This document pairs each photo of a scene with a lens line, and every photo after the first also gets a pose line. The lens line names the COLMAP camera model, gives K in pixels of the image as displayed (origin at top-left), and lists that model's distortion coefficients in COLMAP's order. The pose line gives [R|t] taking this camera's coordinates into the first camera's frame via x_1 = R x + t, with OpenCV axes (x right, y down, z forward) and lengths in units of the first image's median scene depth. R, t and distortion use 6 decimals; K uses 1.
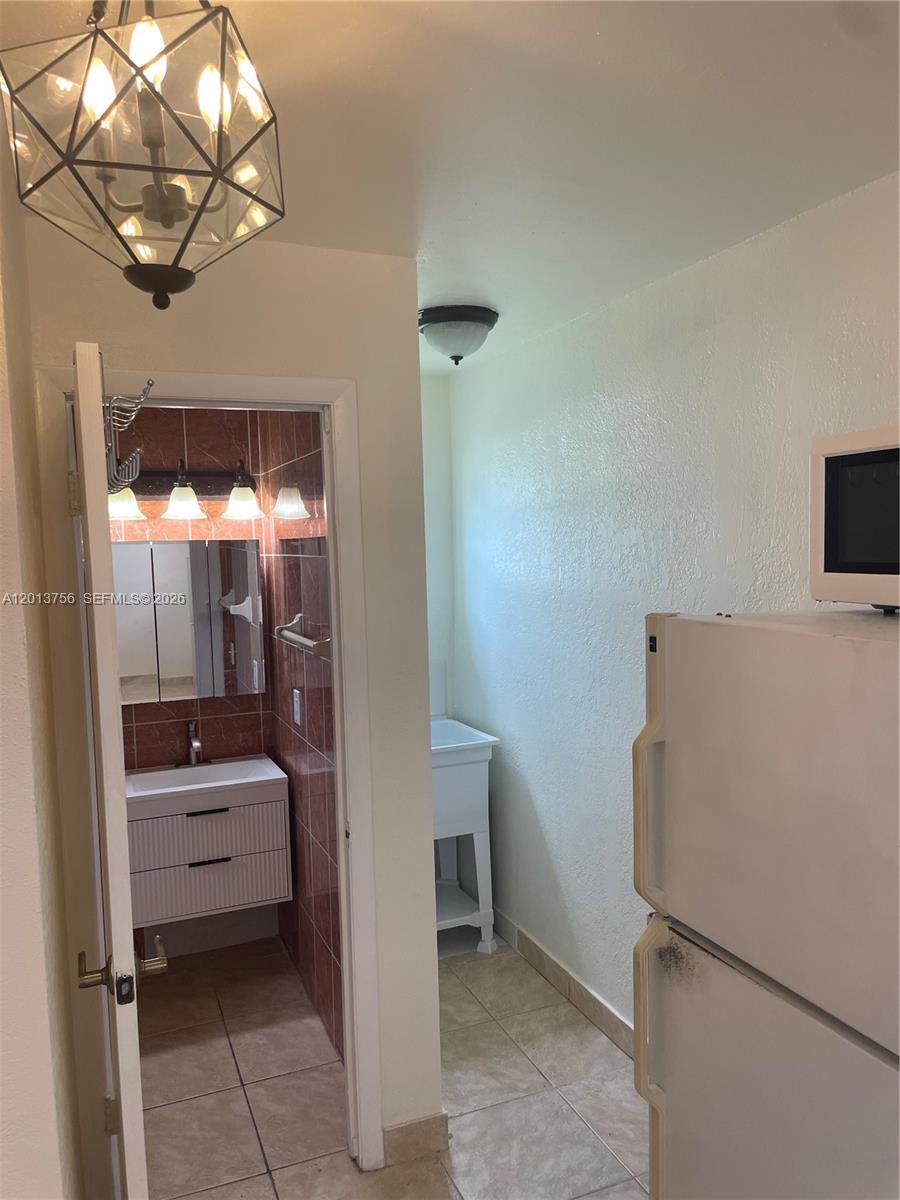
lens RADIAL K [[919.6, 0, 452.8], [0, 919.6, 600.5], [0, 0, 1]] dist [0.084391, -0.117189]
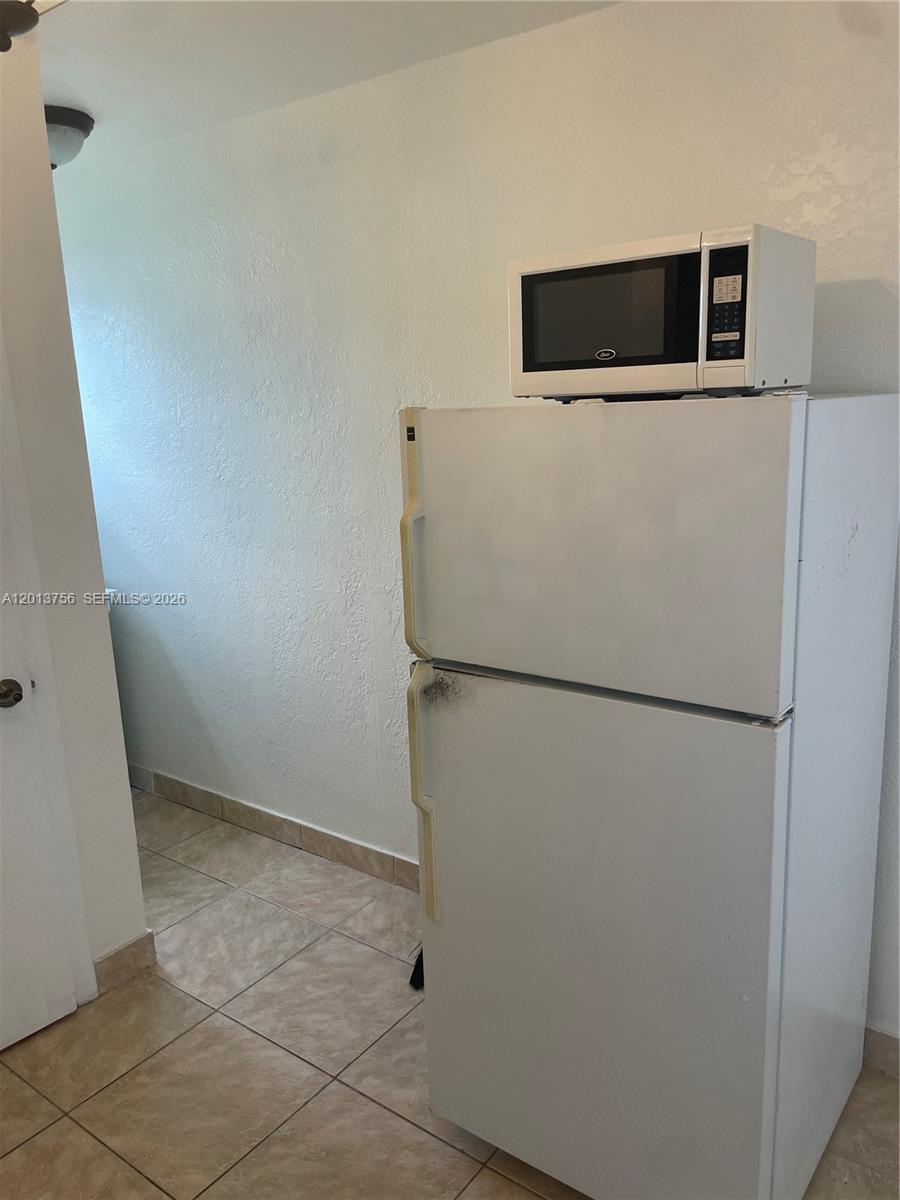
lens RADIAL K [[919.6, 0, 469.3], [0, 919.6, 589.0], [0, 0, 1]] dist [0.084391, -0.117189]
pose [[0.855019, -0.116433, 0.505357, -0.176427], [0.050742, 0.988578, 0.141914, 0.042352], [-0.516108, -0.095696, 0.851161, -0.026424]]
